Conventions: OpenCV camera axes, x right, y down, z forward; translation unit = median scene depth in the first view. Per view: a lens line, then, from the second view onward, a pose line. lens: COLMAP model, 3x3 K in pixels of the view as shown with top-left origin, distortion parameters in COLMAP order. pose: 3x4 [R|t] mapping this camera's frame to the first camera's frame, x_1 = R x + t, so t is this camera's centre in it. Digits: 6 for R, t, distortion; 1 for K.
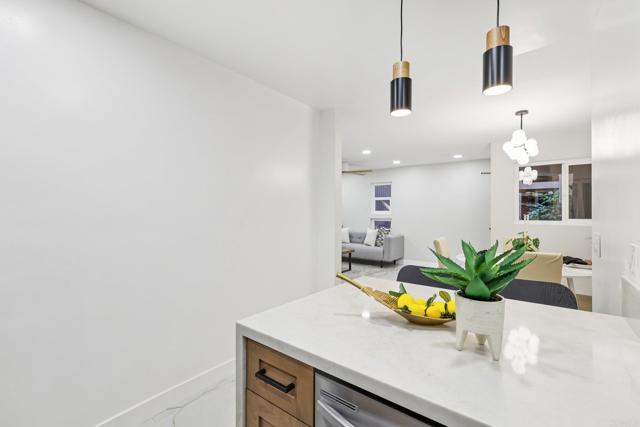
lens RADIAL K [[279.2, 0, 320.4], [0, 279.2, 211.7], [0, 0, 1]] dist [0.000147, -0.000145]
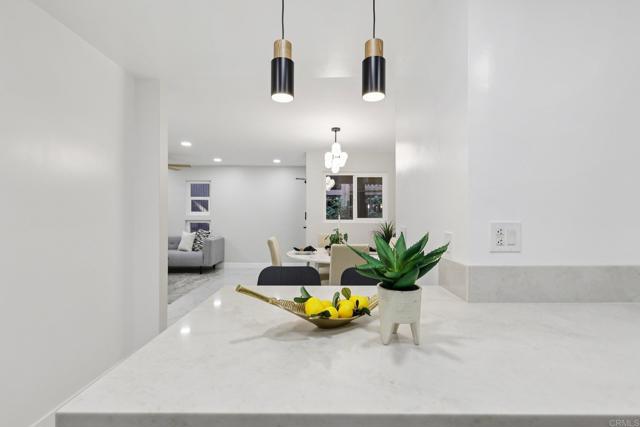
lens RADIAL K [[279.9, 0, 319.2], [0, 279.9, 215.9], [0, 0, 1]] dist [0.001718, 0.000170]
pose [[0.789787, -0.003374, 0.613372, -0.052266], [-0.001022, 0.999976, 0.006816, 0.006144], [-0.613380, -0.006010, 0.789765, 0.065074]]
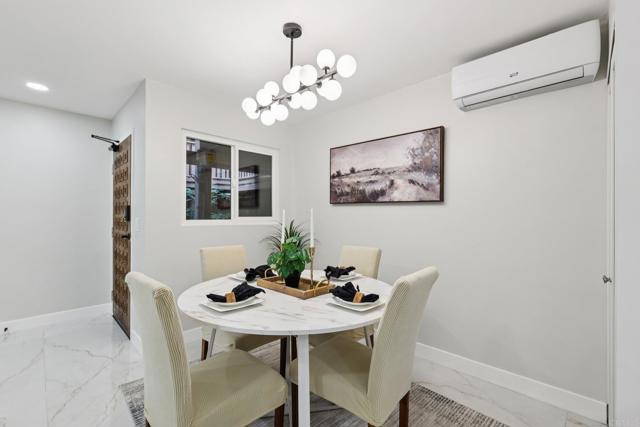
lens RADIAL K [[279.9, 0, 319.2], [0, 279.9, 215.9], [0, 0, 1]] dist [0.001718, 0.000170]
pose [[0.111002, -0.000834, 0.993820, 0.110106], [-0.000748, 0.999999, 0.000923, 0.019535], [-0.993820, -0.000846, 0.111001, 0.624320]]
